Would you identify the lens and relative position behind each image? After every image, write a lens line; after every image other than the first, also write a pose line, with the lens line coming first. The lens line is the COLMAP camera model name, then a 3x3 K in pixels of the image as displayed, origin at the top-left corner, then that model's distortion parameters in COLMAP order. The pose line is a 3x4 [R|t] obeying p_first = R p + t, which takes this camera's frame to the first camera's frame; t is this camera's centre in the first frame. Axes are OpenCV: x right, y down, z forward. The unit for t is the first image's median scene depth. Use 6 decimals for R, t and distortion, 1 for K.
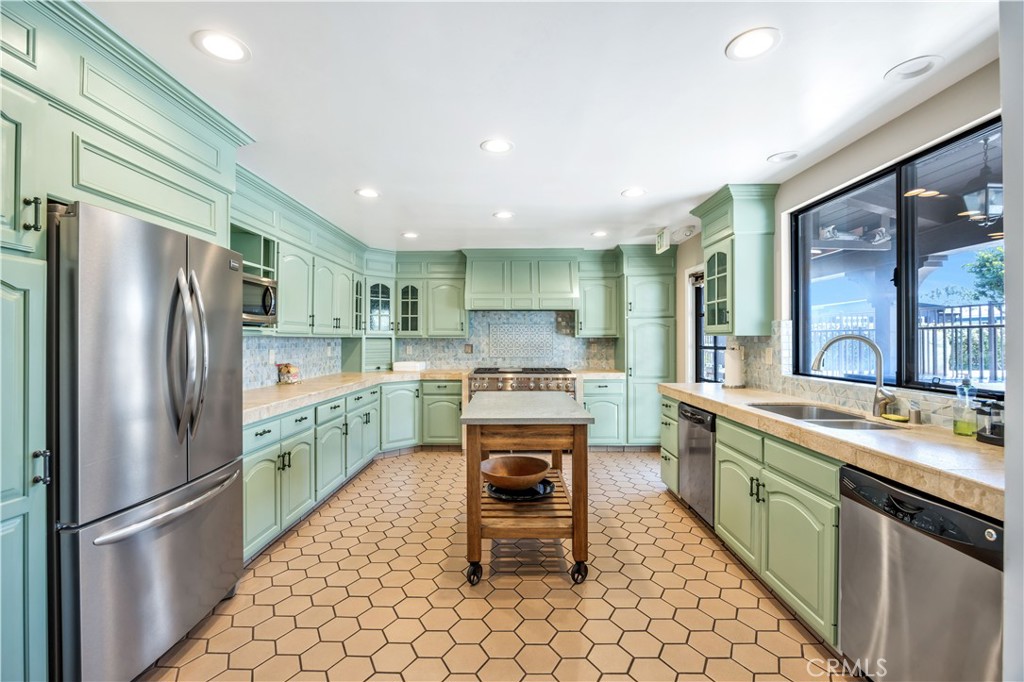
lens RADIAL K [[444.3, 0, 512.5], [0, 444.3, 341.7], [0, 0, 1]] dist [0.000225, 0.000108]
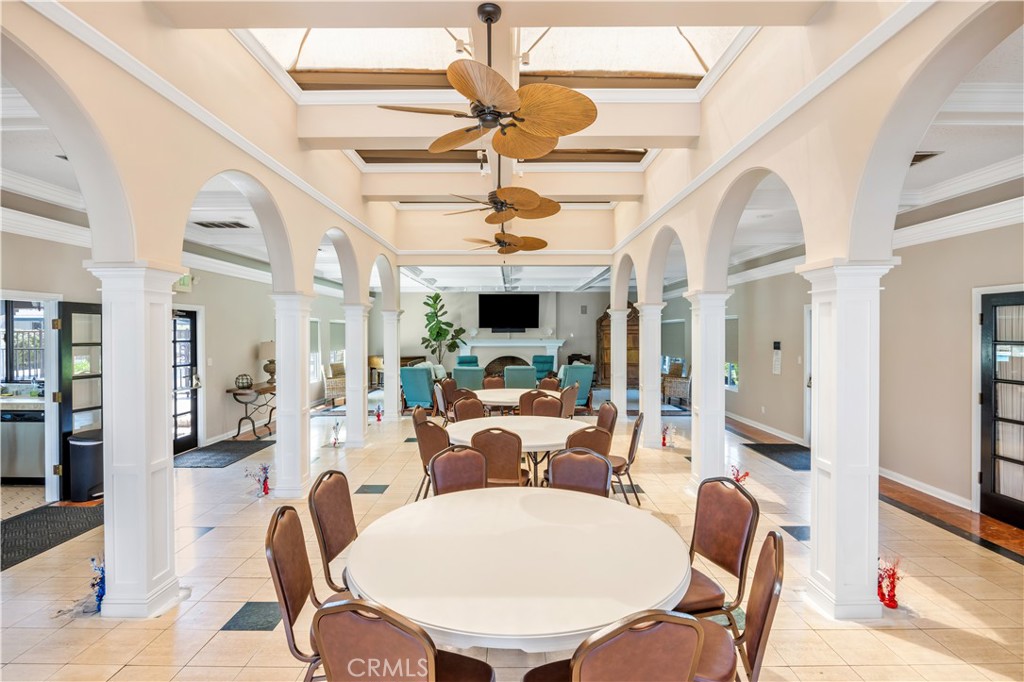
lens RADIAL K [[519.4, 0, 511.5], [0, 519.4, 336.5], [0, 0, 1]] dist [-0.002002, -0.000239]
pose [[0.009792, -0.005475, 0.999937, -2.148609], [-0.005525, 0.999969, 0.005530, -0.203909], [-0.999937, -0.005579, 0.009762, -1.983808]]
